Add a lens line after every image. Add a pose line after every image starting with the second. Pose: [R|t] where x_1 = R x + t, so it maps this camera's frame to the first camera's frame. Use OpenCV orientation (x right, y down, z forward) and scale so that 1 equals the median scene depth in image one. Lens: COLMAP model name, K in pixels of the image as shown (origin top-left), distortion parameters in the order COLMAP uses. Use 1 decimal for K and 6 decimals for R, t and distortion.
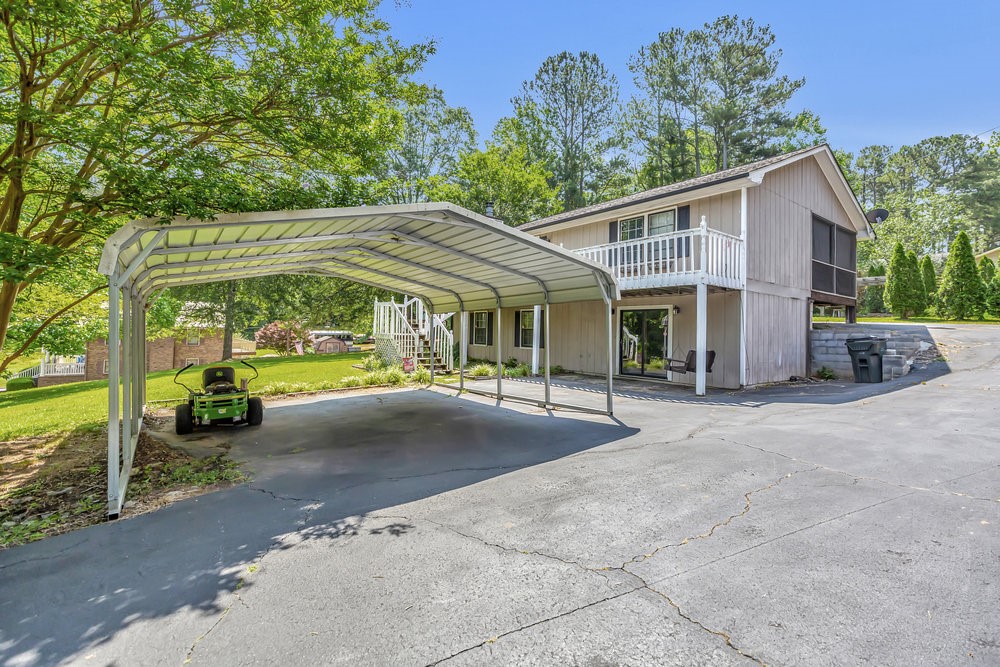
lens RADIAL K [[457.7, 0, 500.0], [0, 457.7, 333.5], [0, 0, 1]] dist [-0.000630, 0.000565]
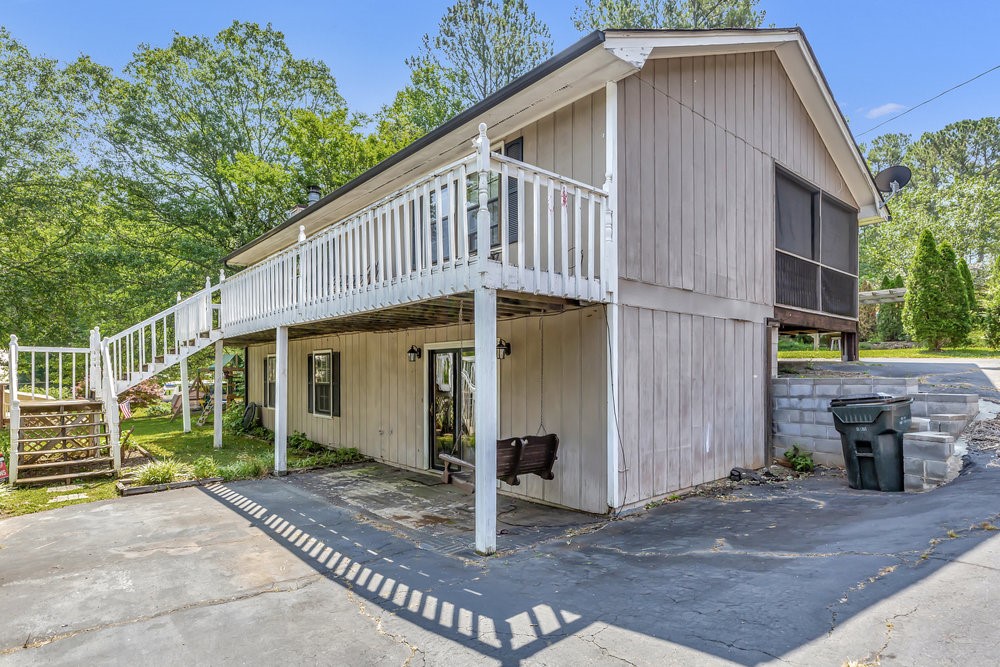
lens RADIAL K [[520.7, 0, 498.6], [0, 520.7, 383.2], [0, 0, 1]] dist [0.027809, -0.011750]
pose [[0.998659, -0.026134, 0.044682, 0.322622], [0.025247, 0.999475, 0.020295, -0.022419], [-0.045189, -0.019140, 0.998795, 0.388796]]
